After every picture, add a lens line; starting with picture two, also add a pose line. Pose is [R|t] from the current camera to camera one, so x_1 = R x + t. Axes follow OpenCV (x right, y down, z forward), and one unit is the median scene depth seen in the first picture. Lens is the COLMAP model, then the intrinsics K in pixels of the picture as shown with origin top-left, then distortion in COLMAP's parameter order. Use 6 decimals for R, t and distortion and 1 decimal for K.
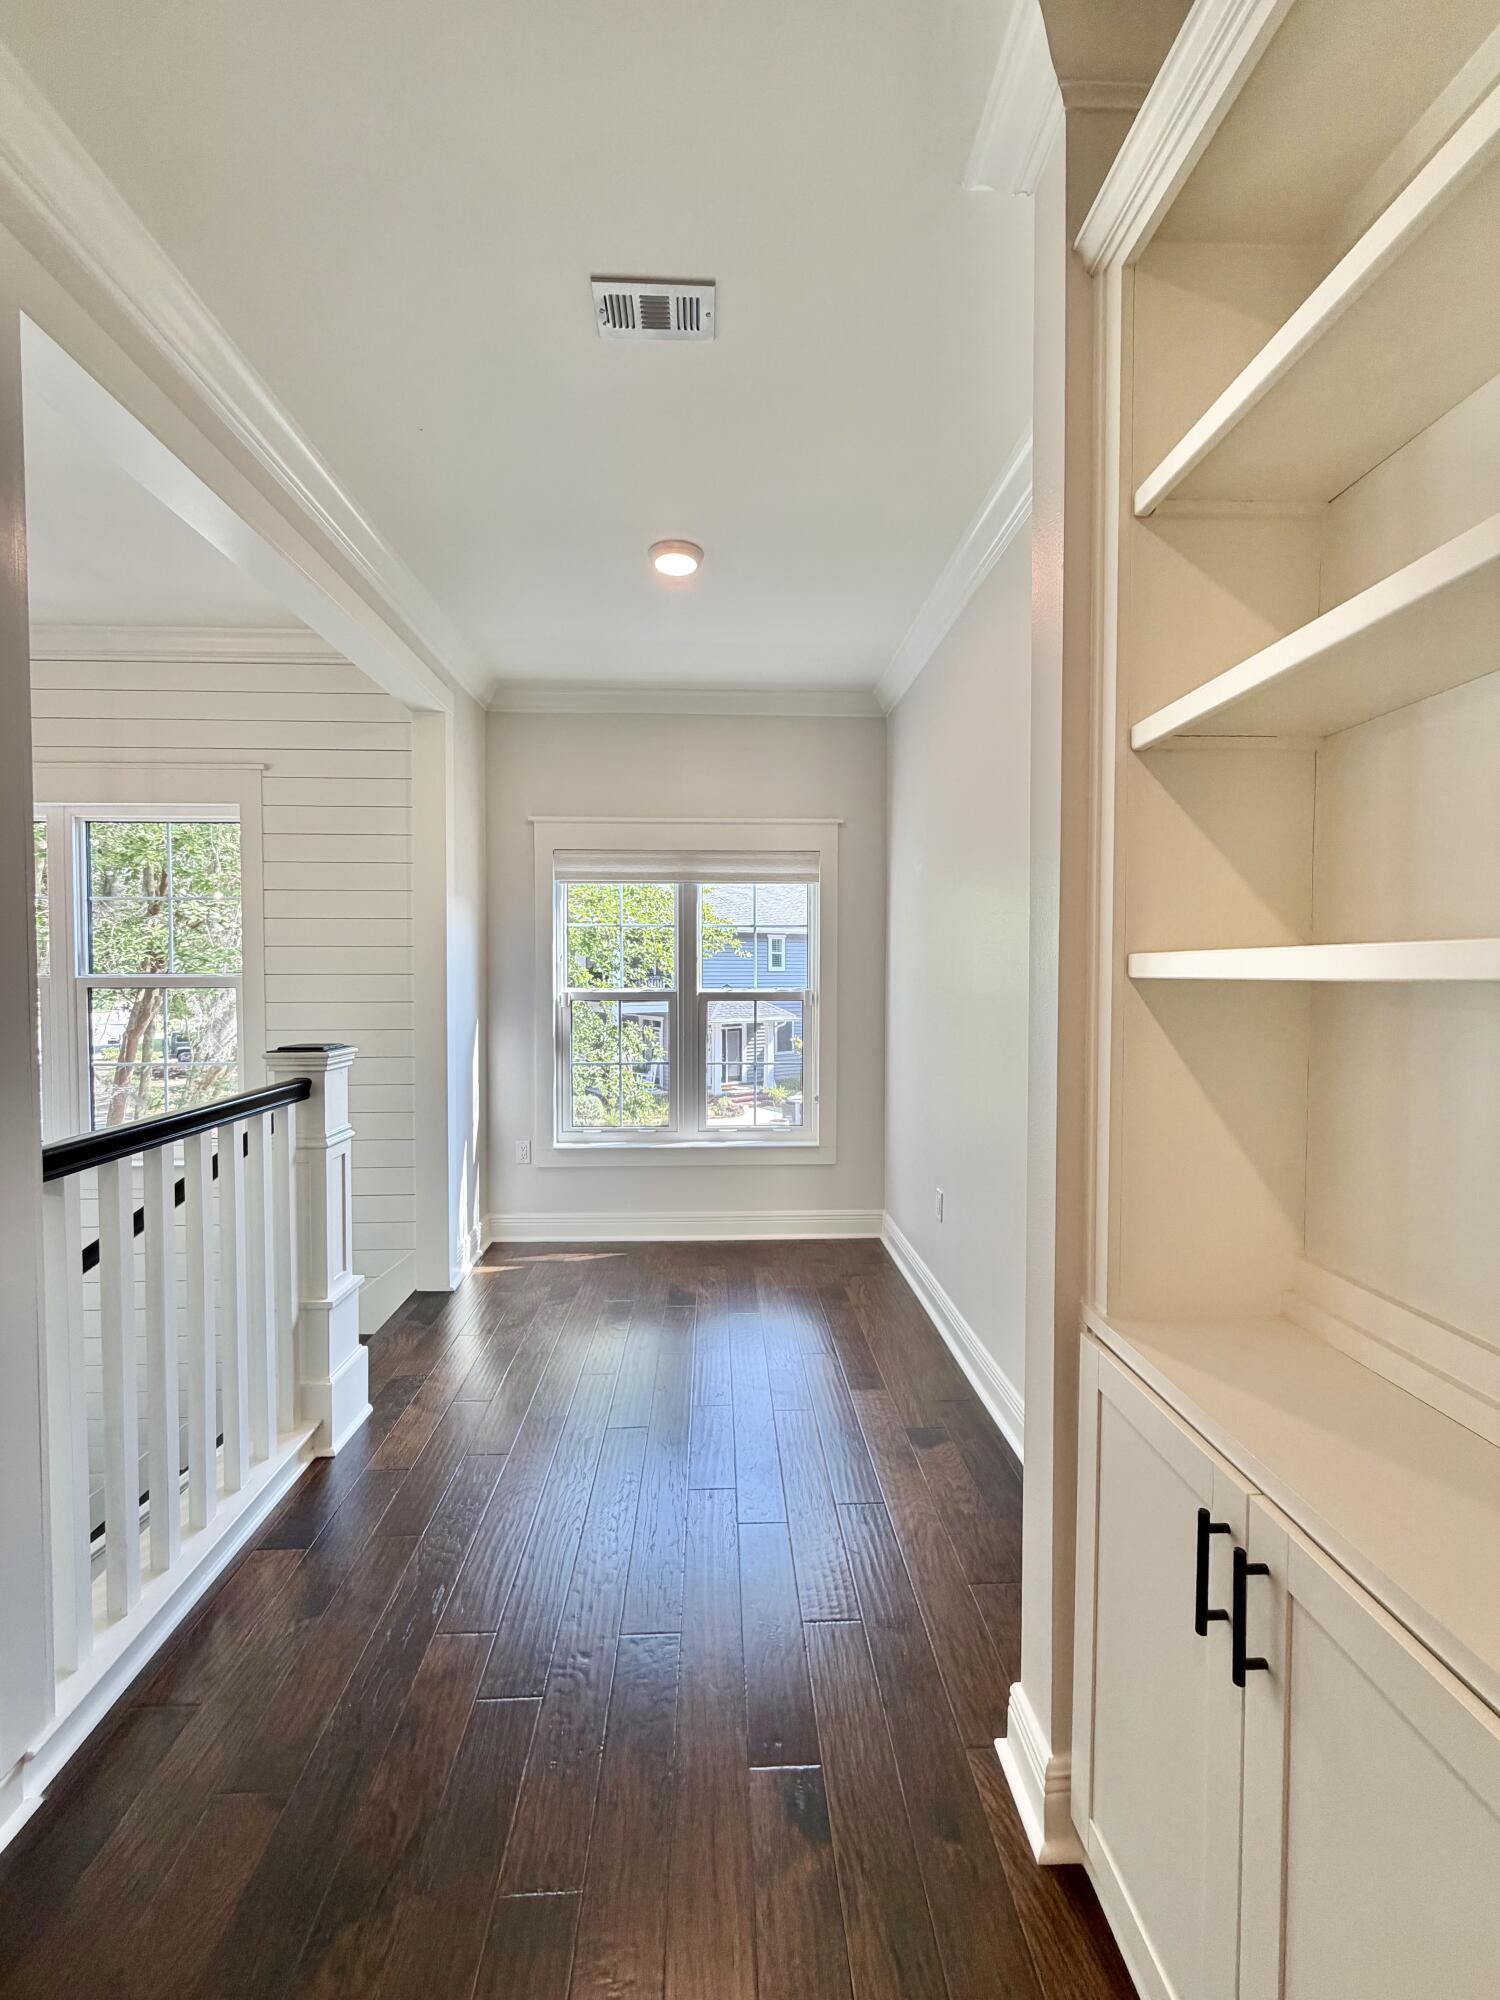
lens RADIAL K [[798.2, 0, 749.2], [0, 798.2, 990.8], [0, 0, 1]] dist [-0.000791, 0.000356]
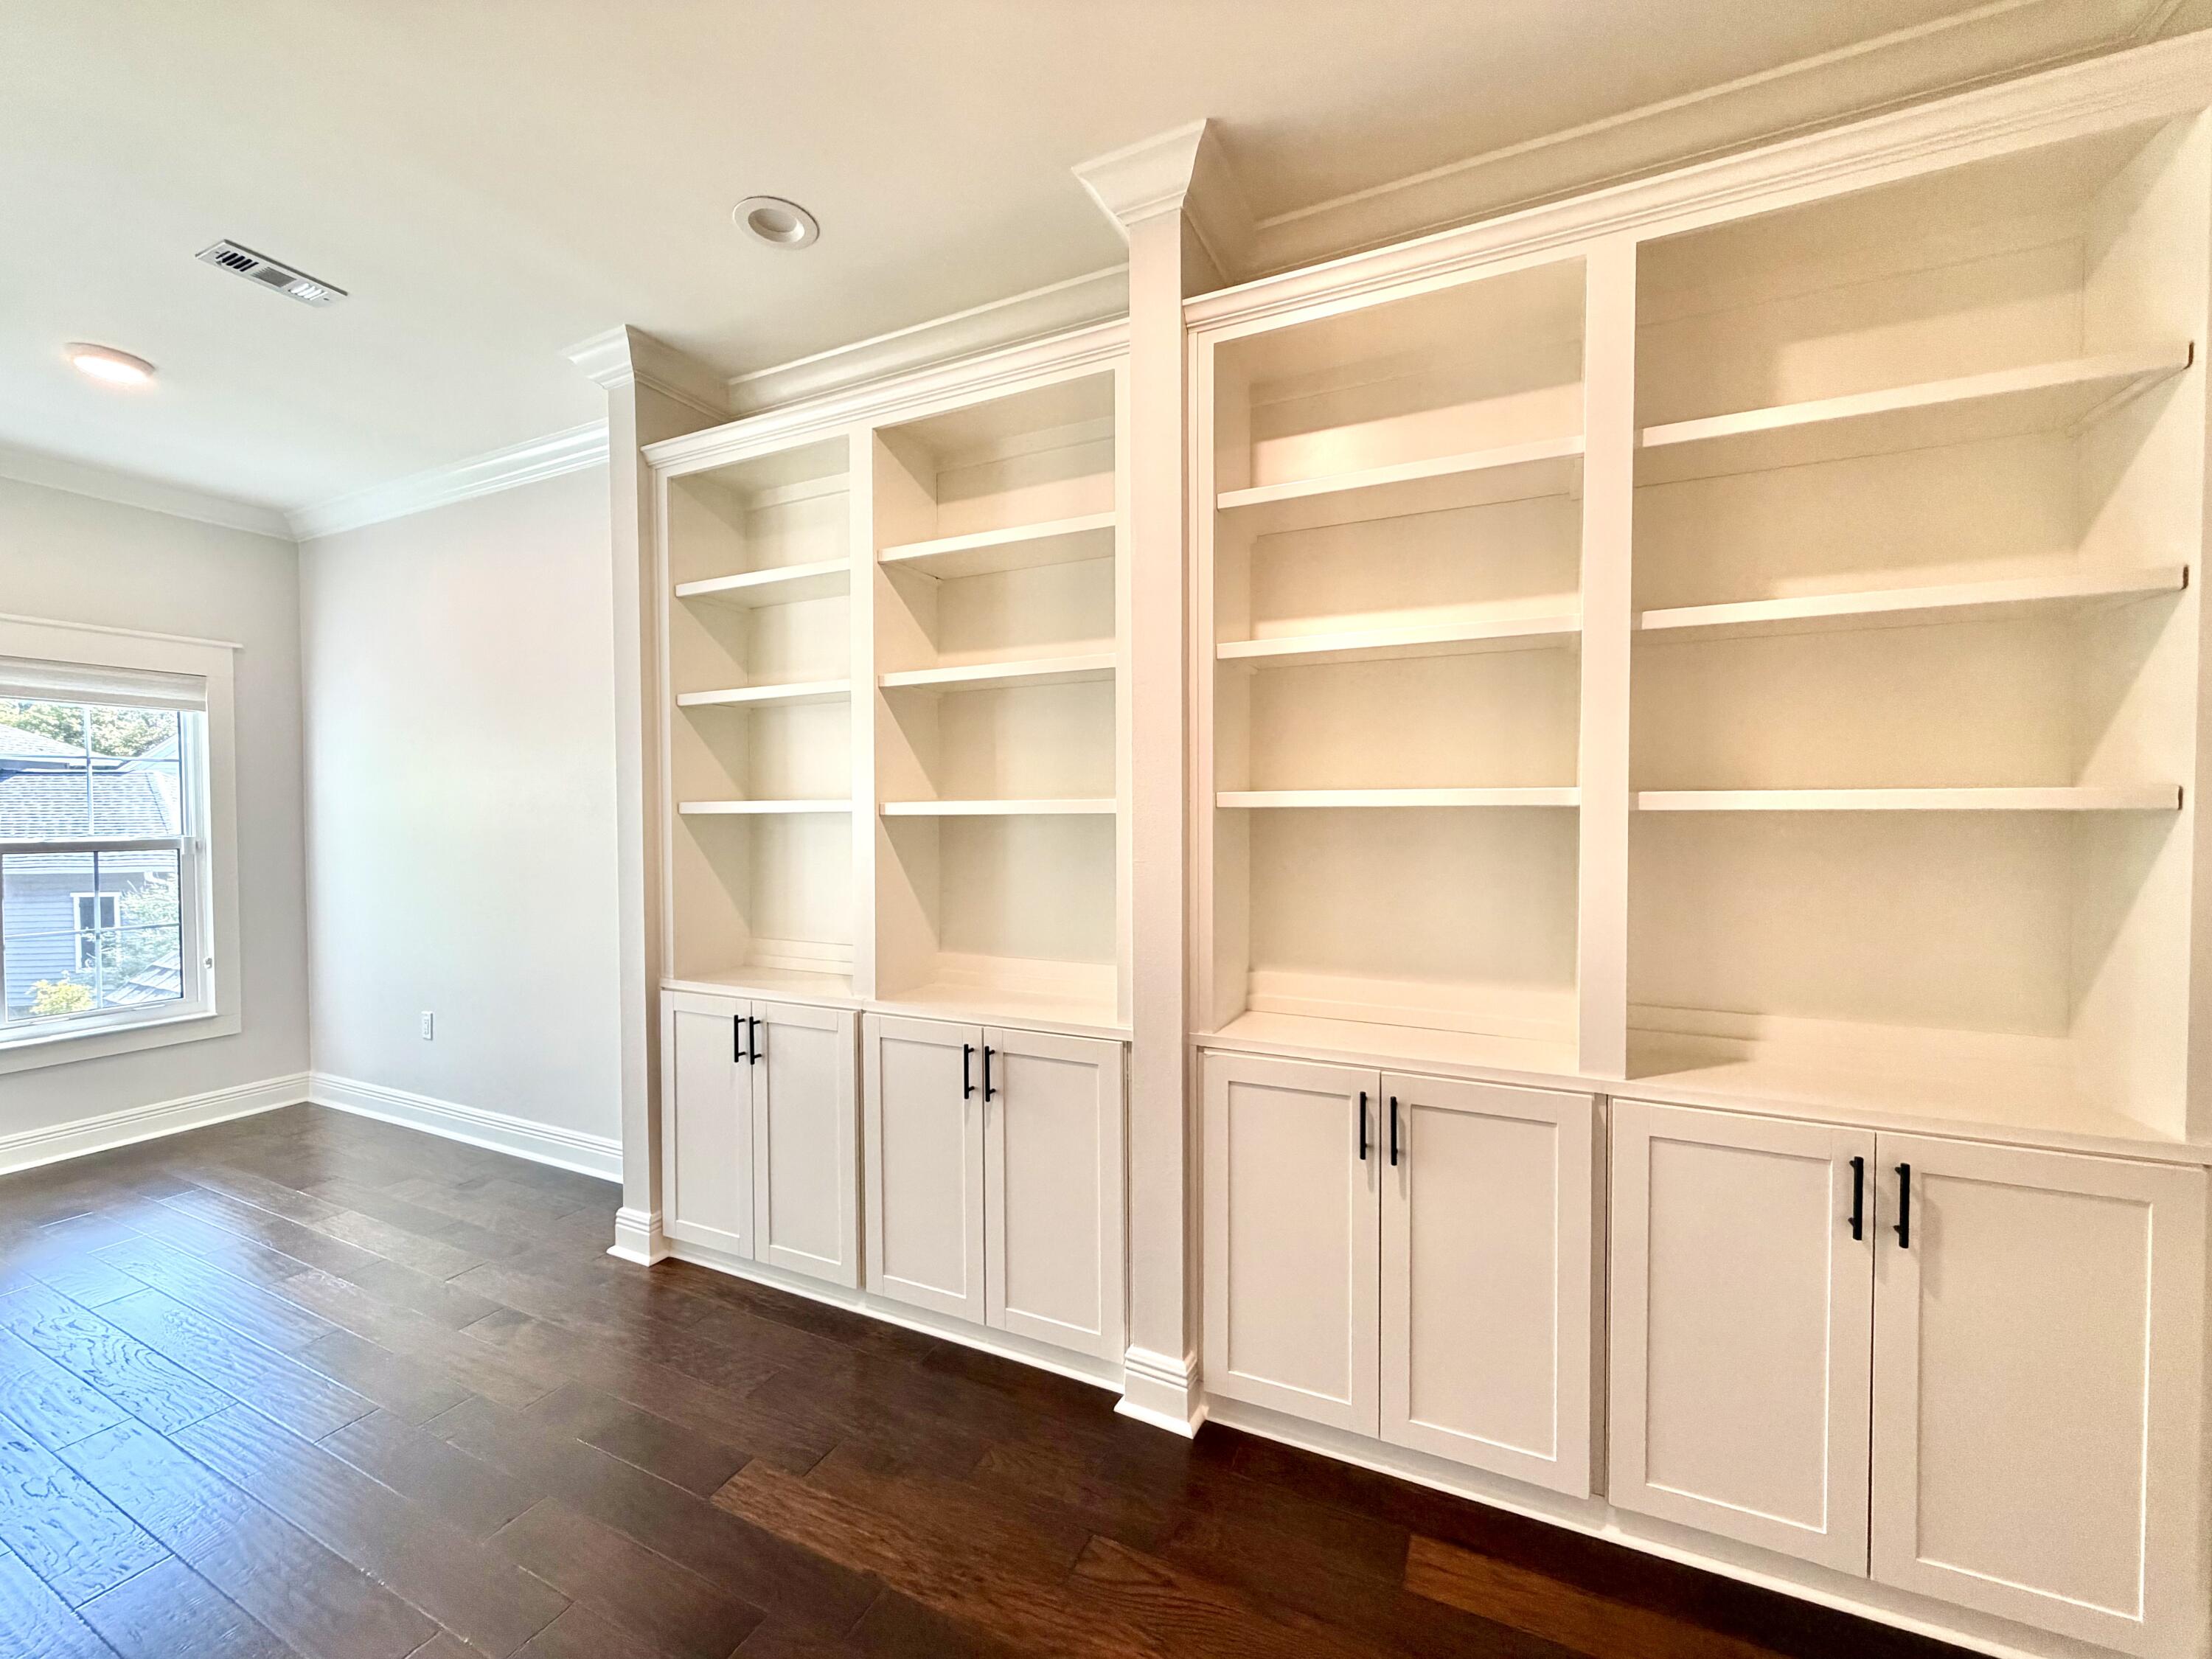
lens RADIAL K [[882.8, 0, 1100.6], [0, 882.8, 829.3], [0, 0, 1]] dist [-0.000791, 0.000356]
pose [[0.472219, -0.023214, 0.881176, -0.355401], [0.028483, 0.999533, 0.011068, 0.010341], [-0.881021, 0.019872, 0.472659, -0.363827]]
